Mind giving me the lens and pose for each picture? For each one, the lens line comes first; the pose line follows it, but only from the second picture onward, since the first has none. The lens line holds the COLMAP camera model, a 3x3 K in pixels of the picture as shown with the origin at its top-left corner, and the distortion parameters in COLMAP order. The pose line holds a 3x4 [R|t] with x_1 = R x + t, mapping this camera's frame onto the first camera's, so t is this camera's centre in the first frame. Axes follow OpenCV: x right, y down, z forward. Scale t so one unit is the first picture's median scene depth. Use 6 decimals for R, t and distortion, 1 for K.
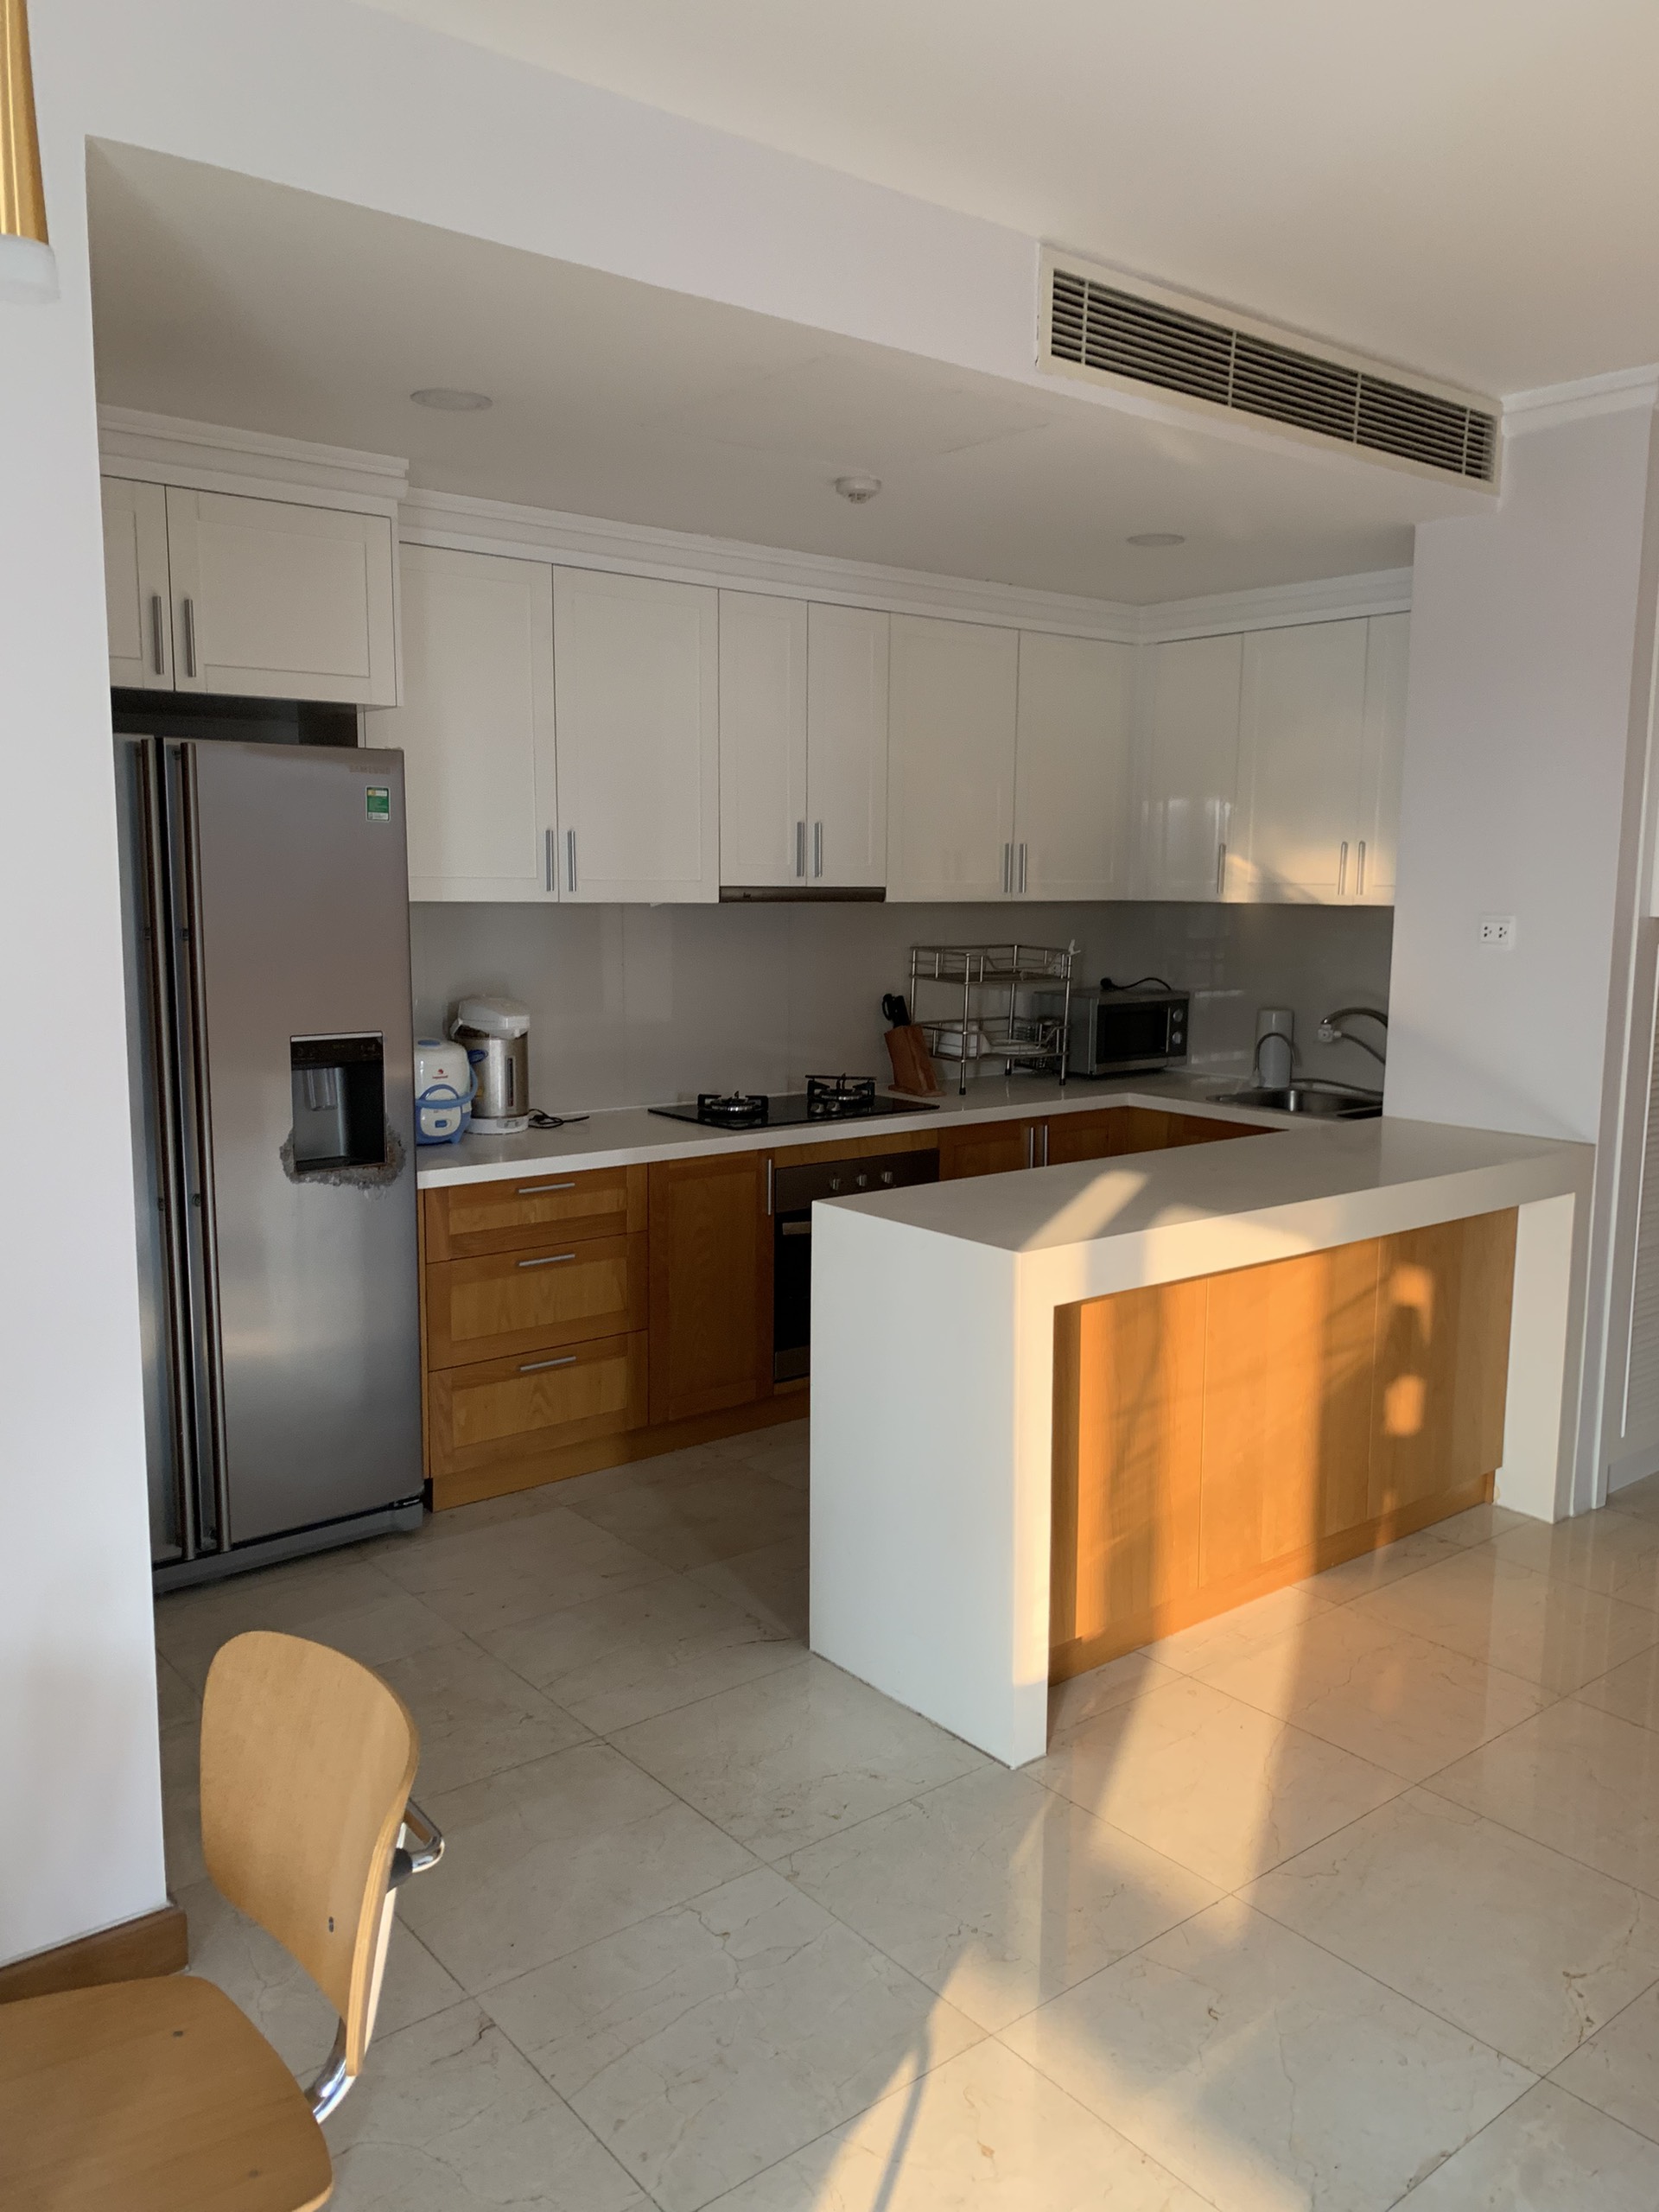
lens RADIAL K [[1694.9, 0, 829.5], [0, 1694.9, 1106.0], [0, 0, 1]] dist [0.018814, 0.006766]
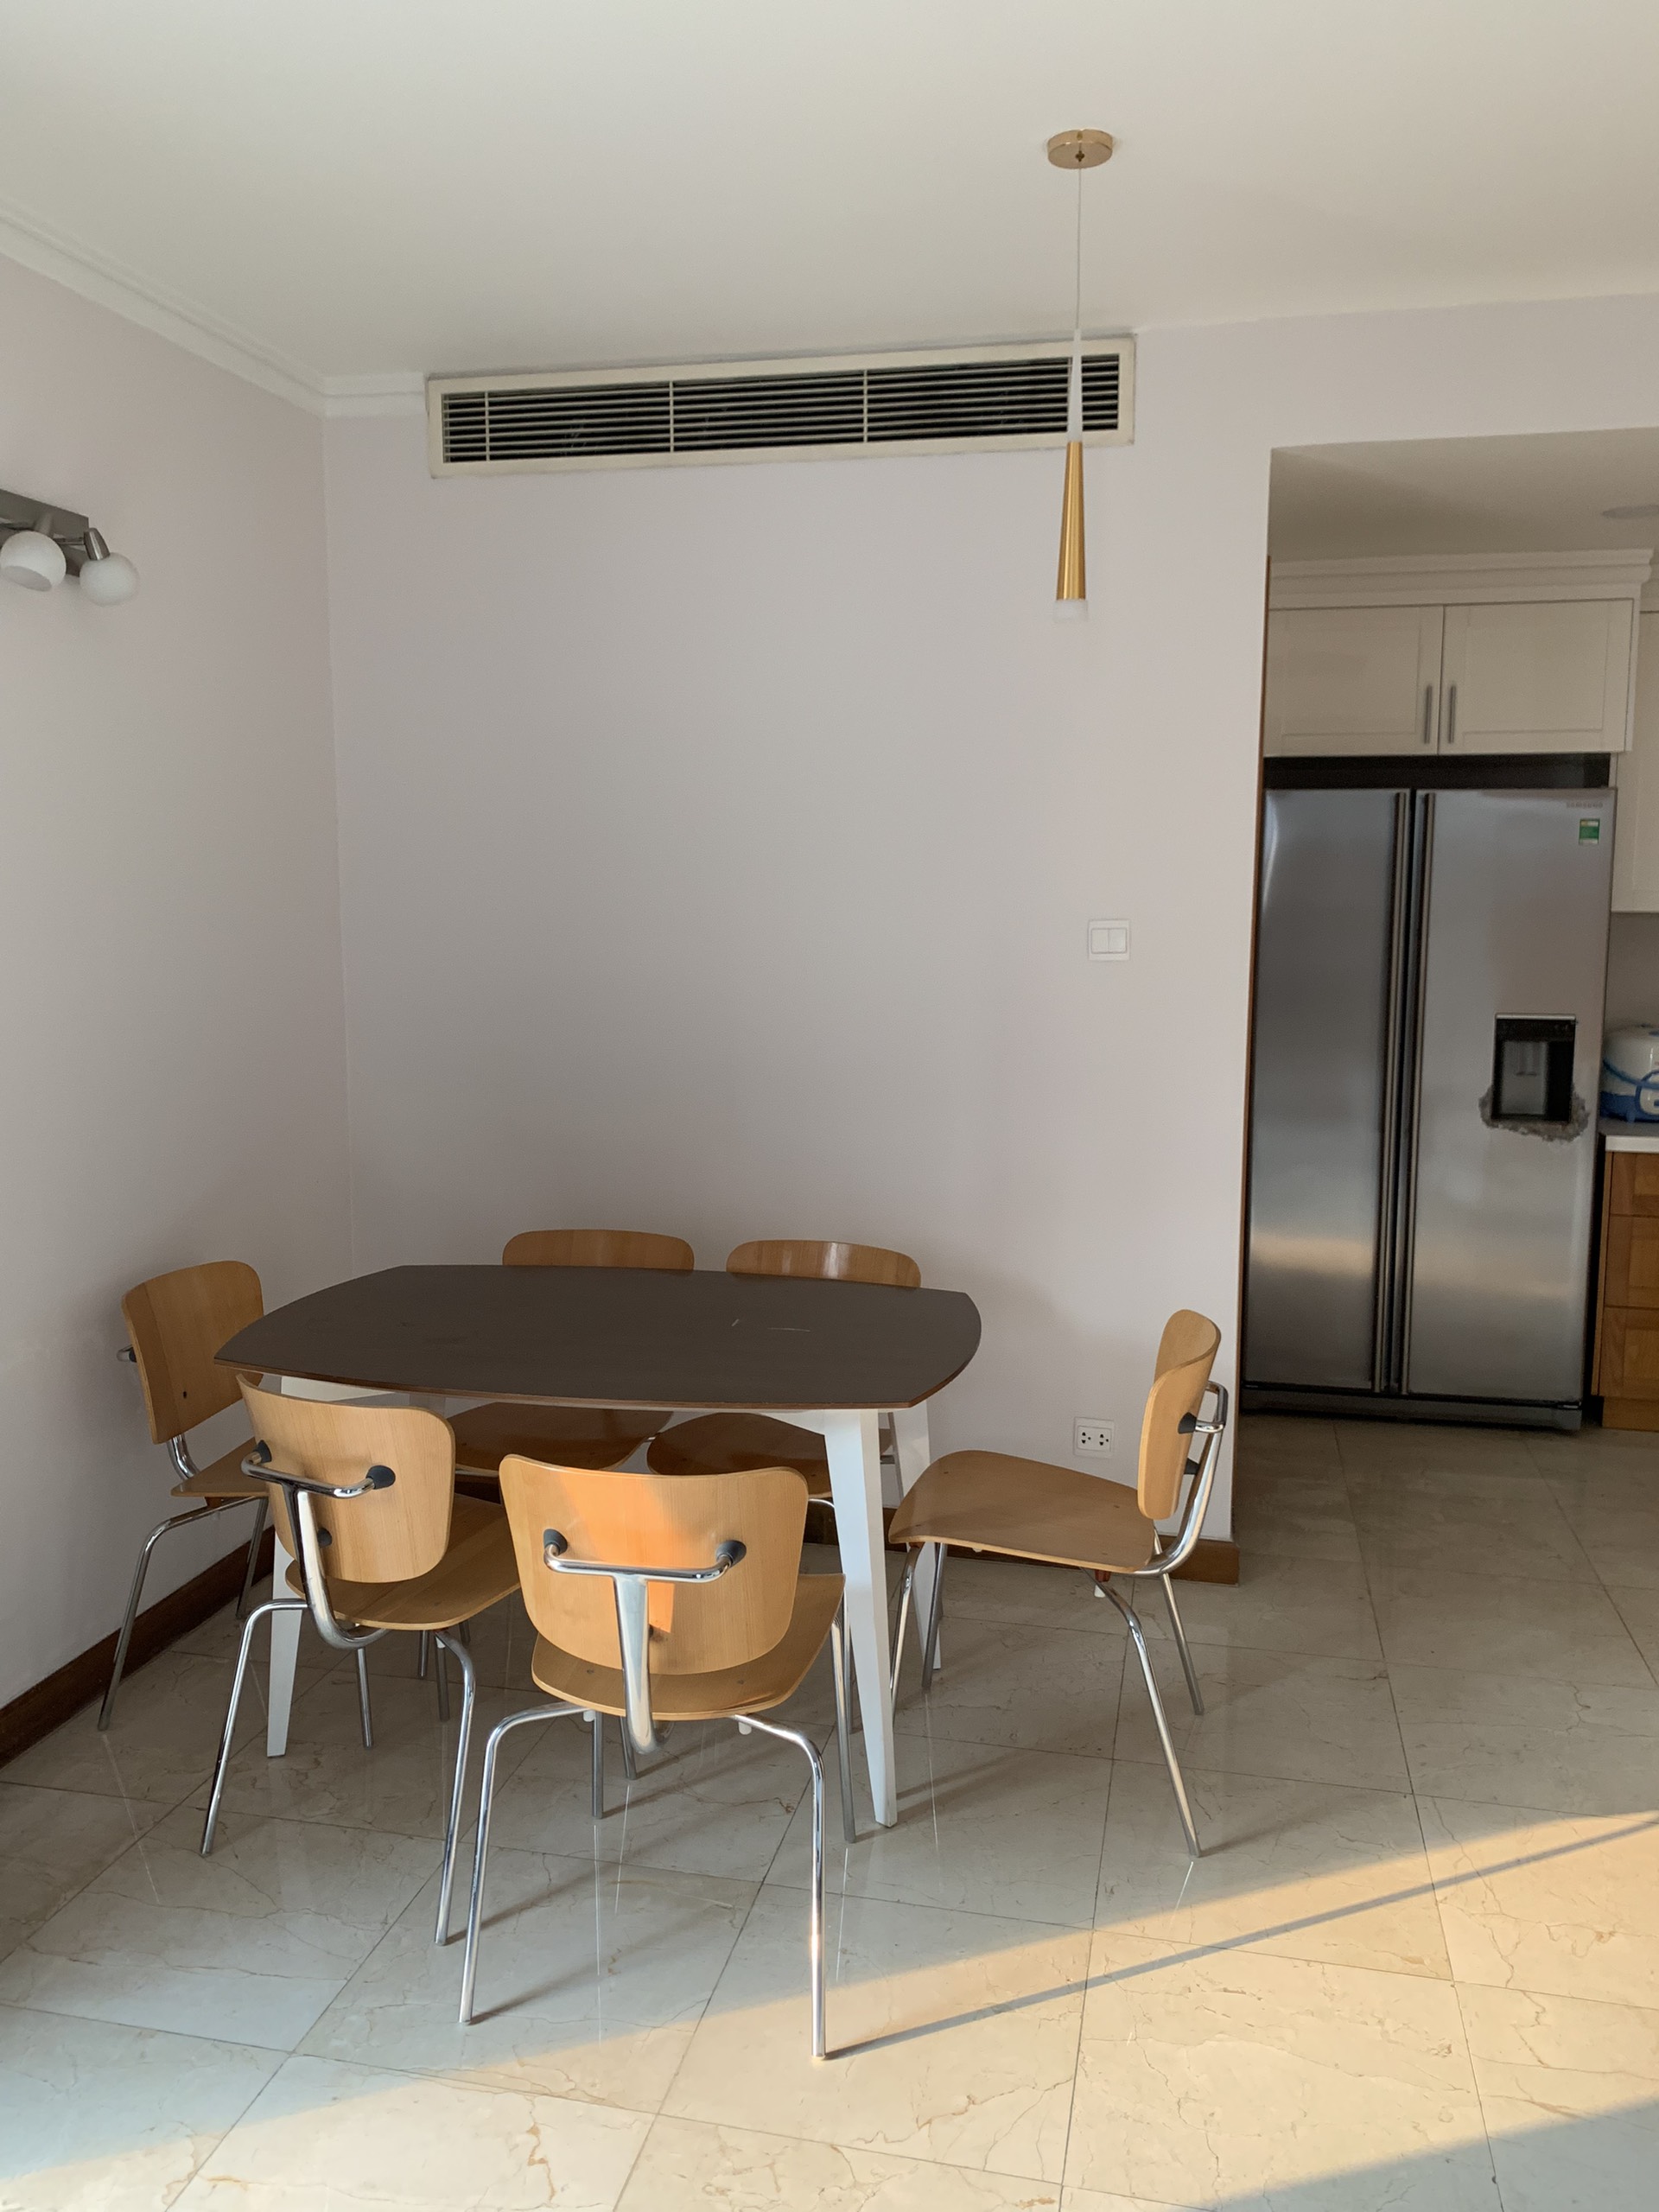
lens RADIAL K [[1694.9, 0, 829.5], [0, 1694.9, 1106.0], [0, 0, 1]] dist [0.018814, 0.006766]
pose [[0.612282, 0.100789, -0.784189, 0.387468], [-0.110991, 0.992977, 0.040963, 0.031503], [0.782810, 0.061957, 0.619168, -0.192821]]
